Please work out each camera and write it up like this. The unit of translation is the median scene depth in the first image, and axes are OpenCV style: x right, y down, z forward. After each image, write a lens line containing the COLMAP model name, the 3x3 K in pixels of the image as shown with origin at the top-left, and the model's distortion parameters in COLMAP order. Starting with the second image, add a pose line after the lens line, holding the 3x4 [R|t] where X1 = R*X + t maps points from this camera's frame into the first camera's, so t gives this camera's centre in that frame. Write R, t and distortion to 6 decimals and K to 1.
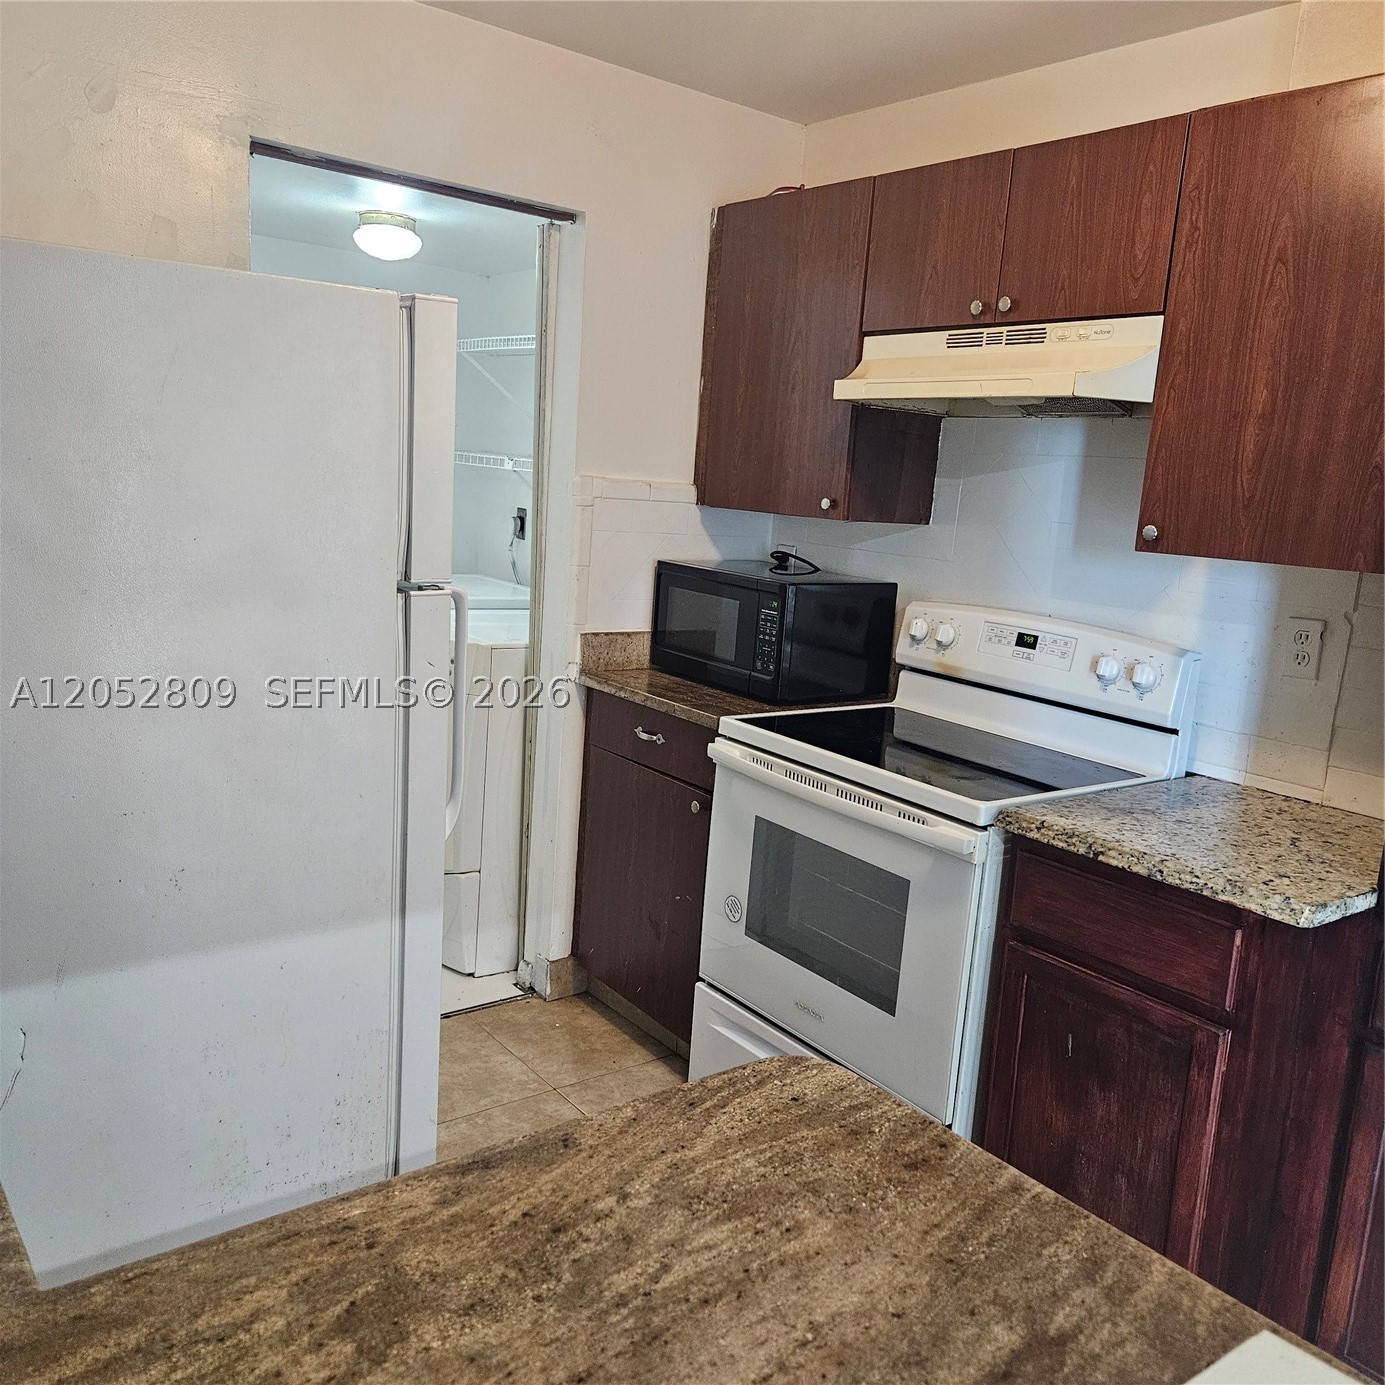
lens RADIAL K [[1237.4, 0, 704.3], [0, 1237.4, 689.0], [0, 0, 1]] dist [0.090874, -0.103260]
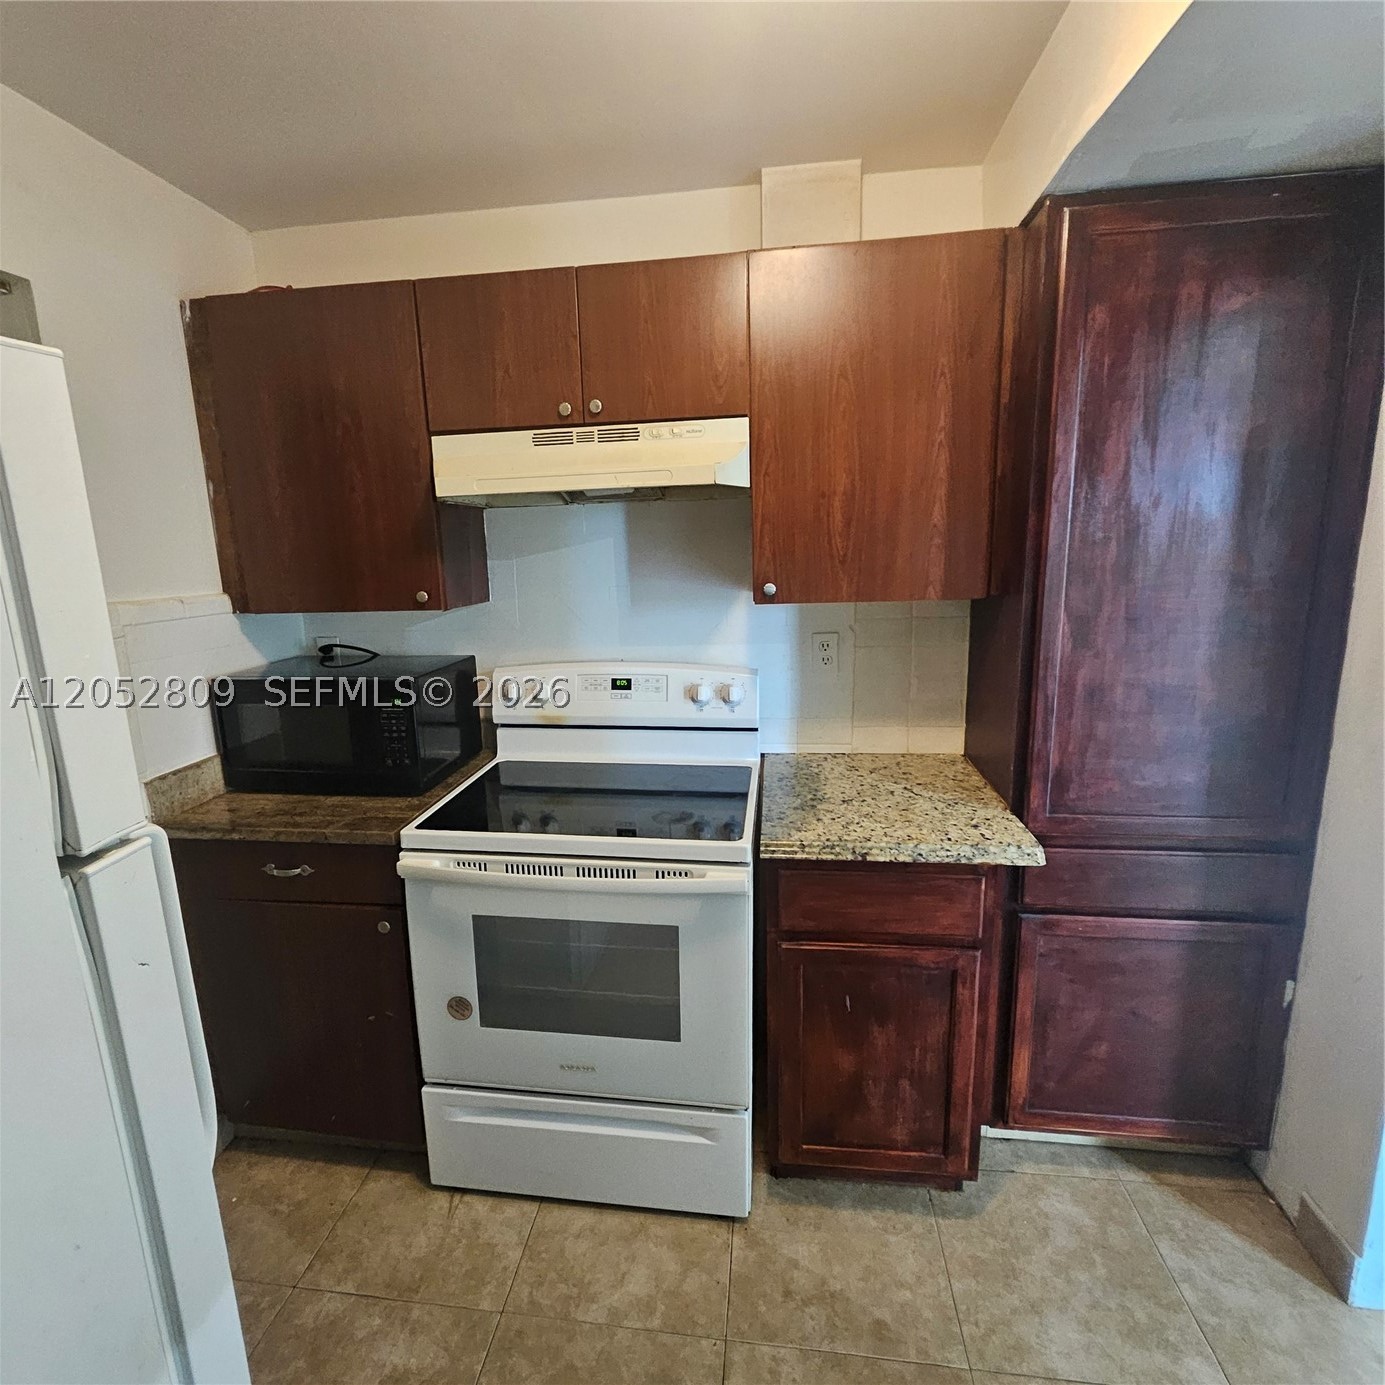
lens RADIAL K [[737.5, 0, 690.3], [0, 737.5, 687.9], [0, 0, 1]] dist [0.008229, -0.000143]
pose [[0.708738, -0.225741, 0.668380, -0.217922], [0.200601, 0.972800, 0.115843, -0.126039], [-0.676351, 0.051975, 0.734744, 0.489884]]
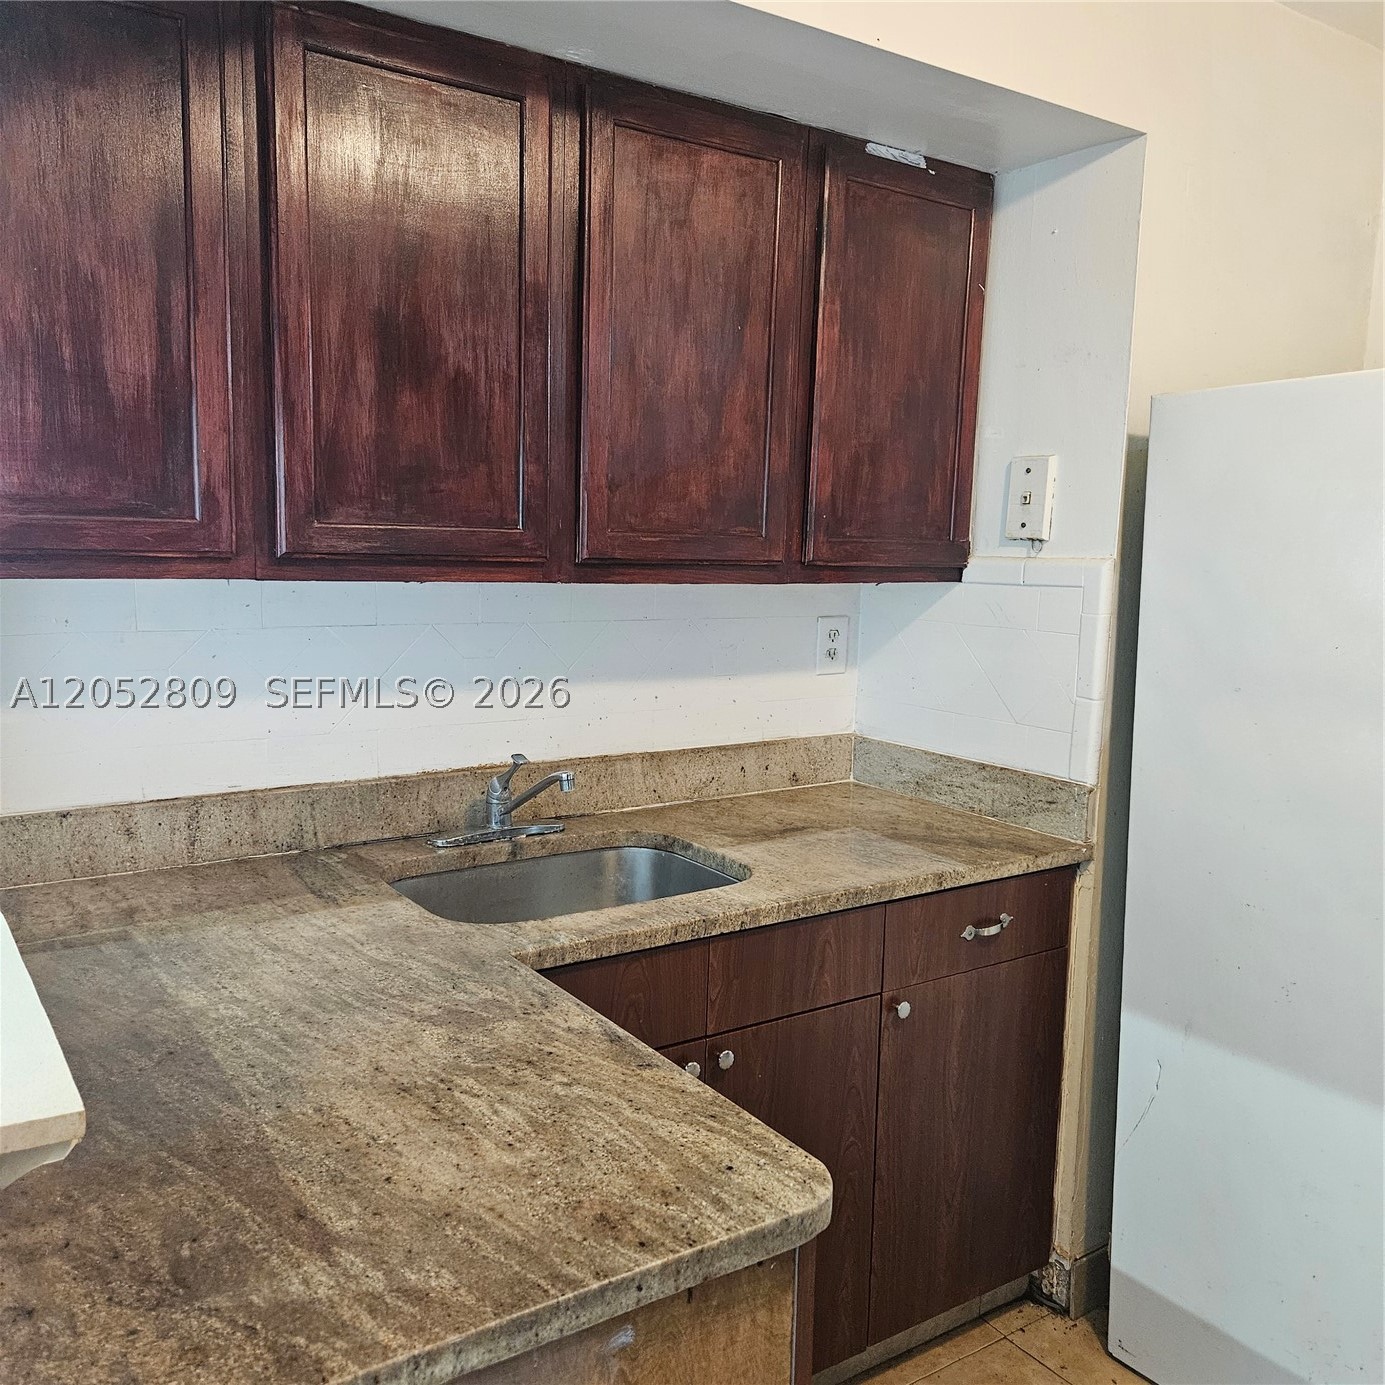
lens RADIAL K [[1237.4, 0, 704.3], [0, 1237.4, 689.0], [0, 0, 1]] dist [0.090874, -0.103260]
pose [[-0.064218, 0.048220, -0.996770, 0.478539], [-0.206099, 0.976657, 0.060525, -0.038988], [0.976422, 0.209320, -0.052781, 0.453744]]
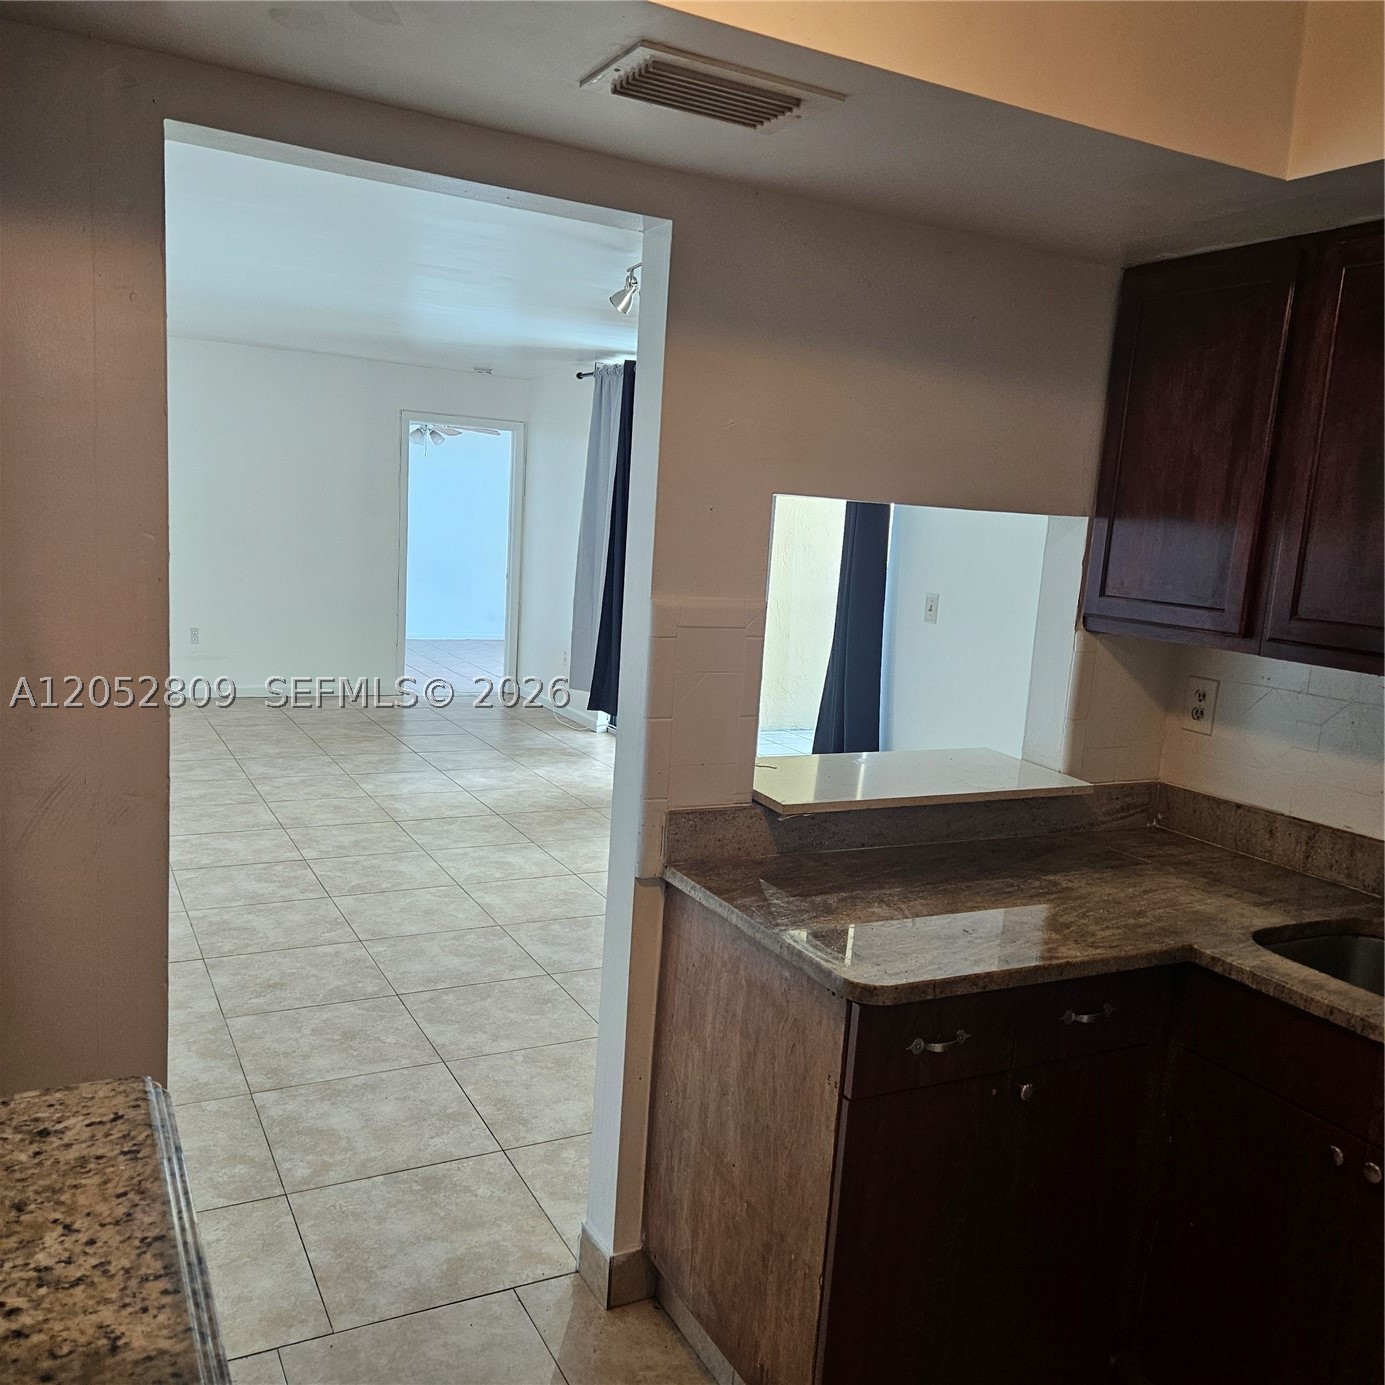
lens RADIAL K [[1237.4, 0, 704.3], [0, 1237.4, 689.0], [0, 0, 1]] dist [0.090874, -0.103260]
pose [[-0.974331, -0.164432, 0.153759, 0.049810], [-0.107787, 0.940368, 0.322630, -0.257843], [-0.197641, 0.297775, -0.933953, 1.193602]]
